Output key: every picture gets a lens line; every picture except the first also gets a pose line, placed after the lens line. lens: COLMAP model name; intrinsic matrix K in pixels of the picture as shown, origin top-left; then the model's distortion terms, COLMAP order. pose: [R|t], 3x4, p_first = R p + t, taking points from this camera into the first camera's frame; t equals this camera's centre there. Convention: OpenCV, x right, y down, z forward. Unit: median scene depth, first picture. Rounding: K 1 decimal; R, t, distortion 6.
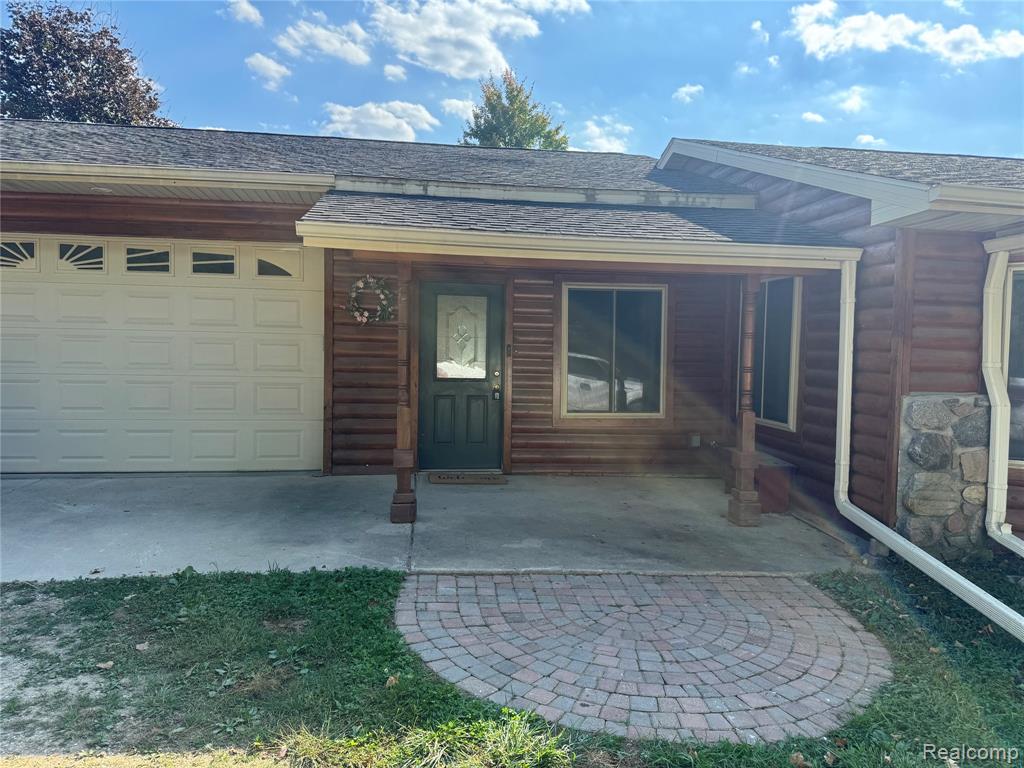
lens RADIAL K [[722.8, 0, 508.9], [0, 722.8, 383.4], [0, 0, 1]] dist [0.084195, -0.092657]
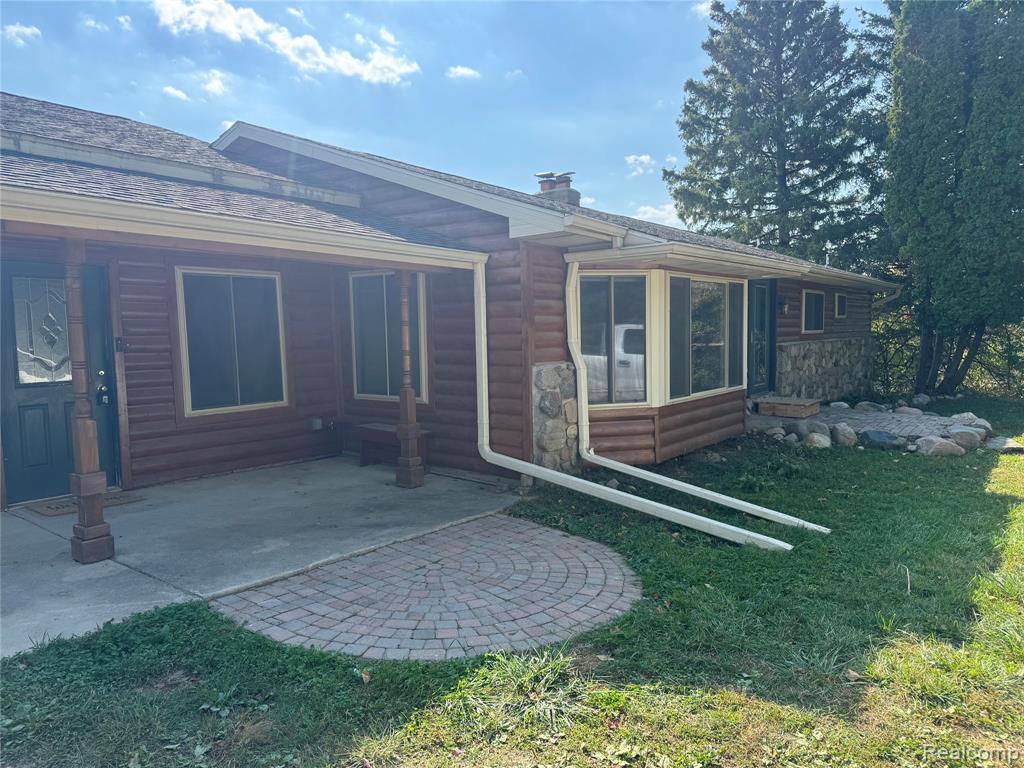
lens RADIAL K [[722.8, 0, 519.6], [0, 722.8, 381.8], [0, 0, 1]] dist [0.084195, -0.092657]
pose [[0.696706, -0.080371, 0.712841, -0.431546], [0.064382, 0.996699, 0.049450, -0.021625], [-0.714462, 0.011442, 0.699580, 0.086052]]
